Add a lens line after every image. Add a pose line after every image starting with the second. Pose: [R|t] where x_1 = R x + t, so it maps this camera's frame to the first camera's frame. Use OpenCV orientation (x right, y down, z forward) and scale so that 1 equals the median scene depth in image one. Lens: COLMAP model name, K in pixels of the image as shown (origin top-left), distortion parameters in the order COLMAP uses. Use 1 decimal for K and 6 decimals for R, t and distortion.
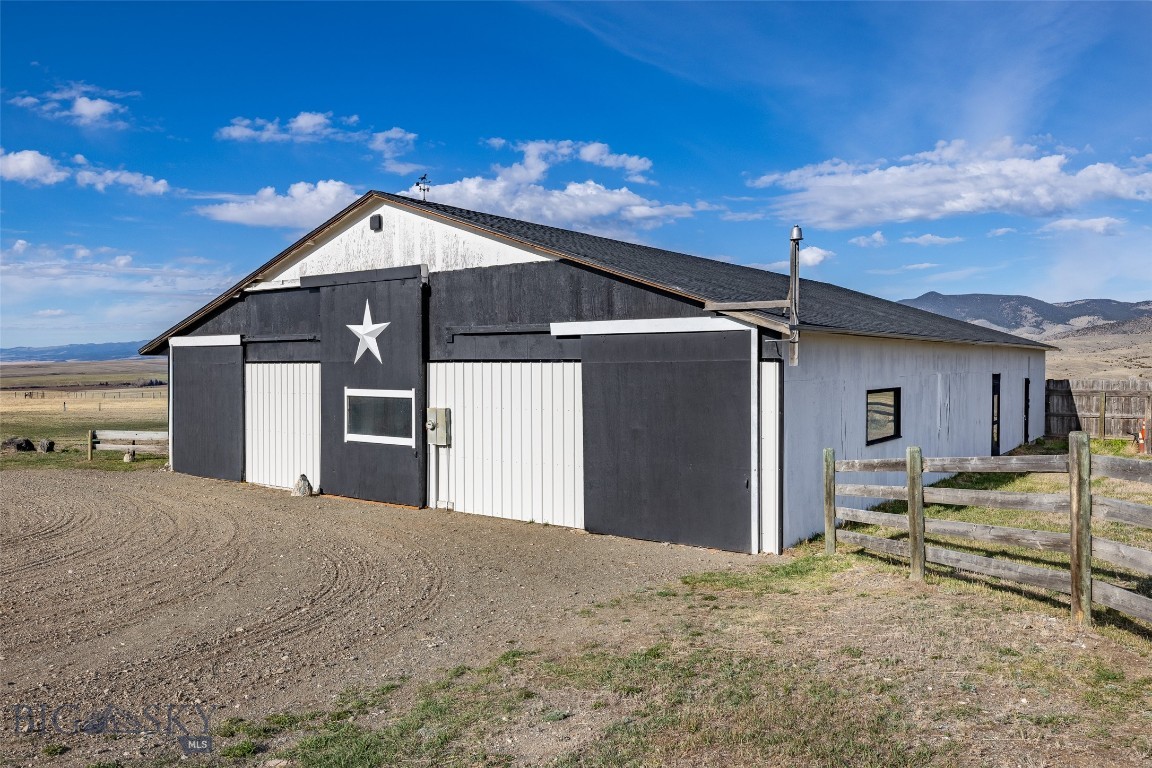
lens RADIAL K [[872.6, 0, 576.0], [0, 872.6, 367.2], [0, 0, 1]] dist [-0.000492, 0.000020]
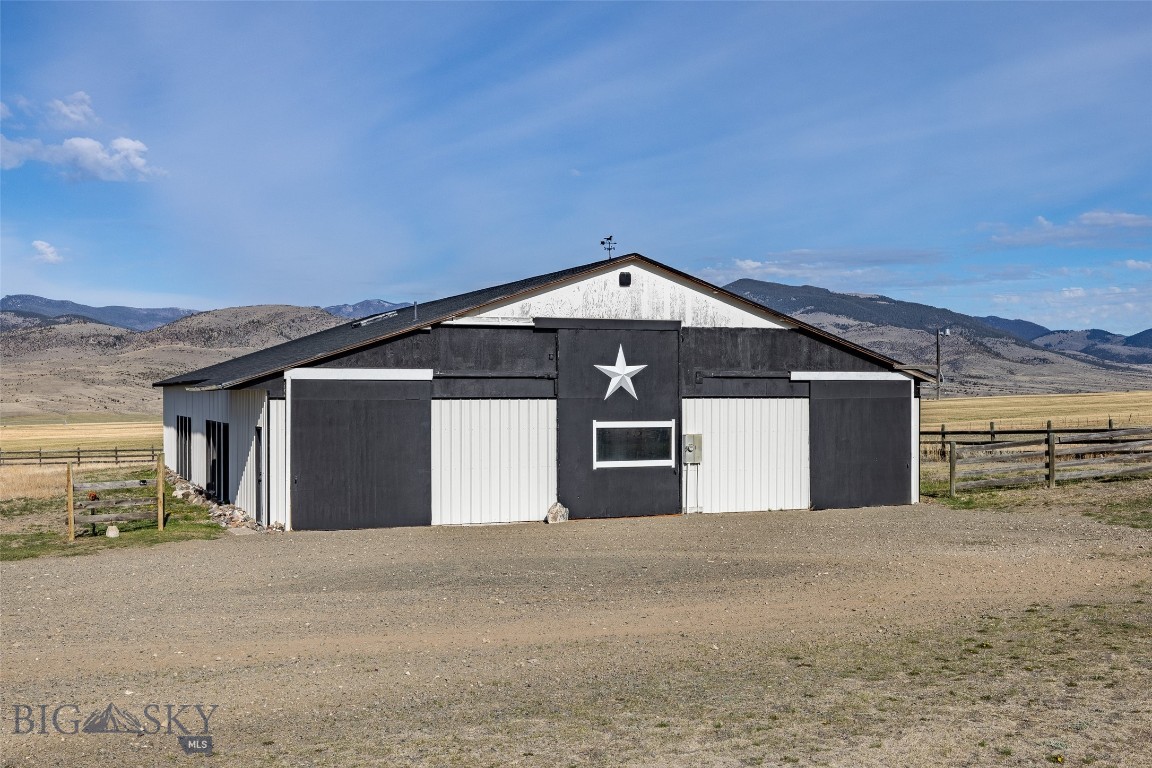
lens RADIAL K [[1249.1, 0, 578.7], [0, 1249.1, 410.7], [0, 0, 1]] dist [-0.006381, -0.004135]
pose [[0.503849, -0.008132, 0.863753, -1.731057], [0.004820, 0.999967, 0.006603, -0.000415], [-0.863778, 0.000837, 0.503871, 0.212604]]
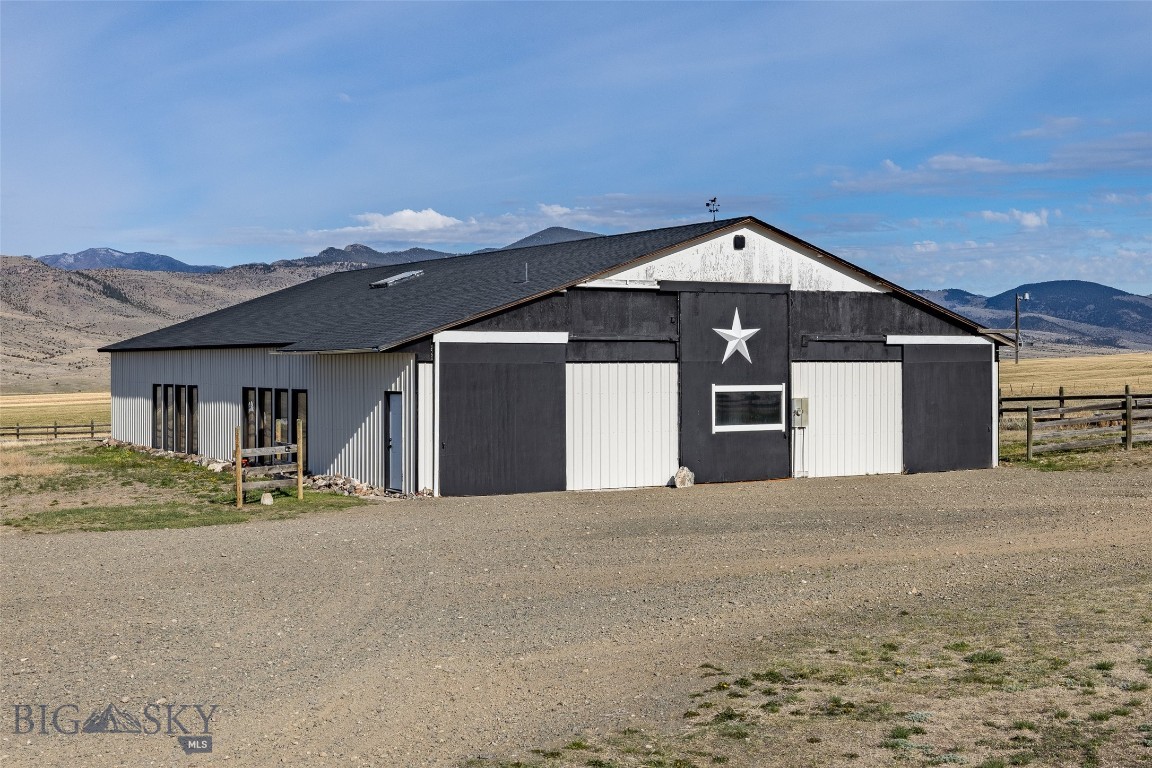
lens RADIAL K [[1507.3, 0, 576.0], [0, 1507.3, 384.0], [0, 0, 1]] dist [0.001693, -0.001329]
pose [[0.377311, -0.009131, 0.926042, -2.201838], [0.007274, 0.999950, 0.006896, 0.008299], [-0.926058, 0.004134, 0.377358, 0.450171]]
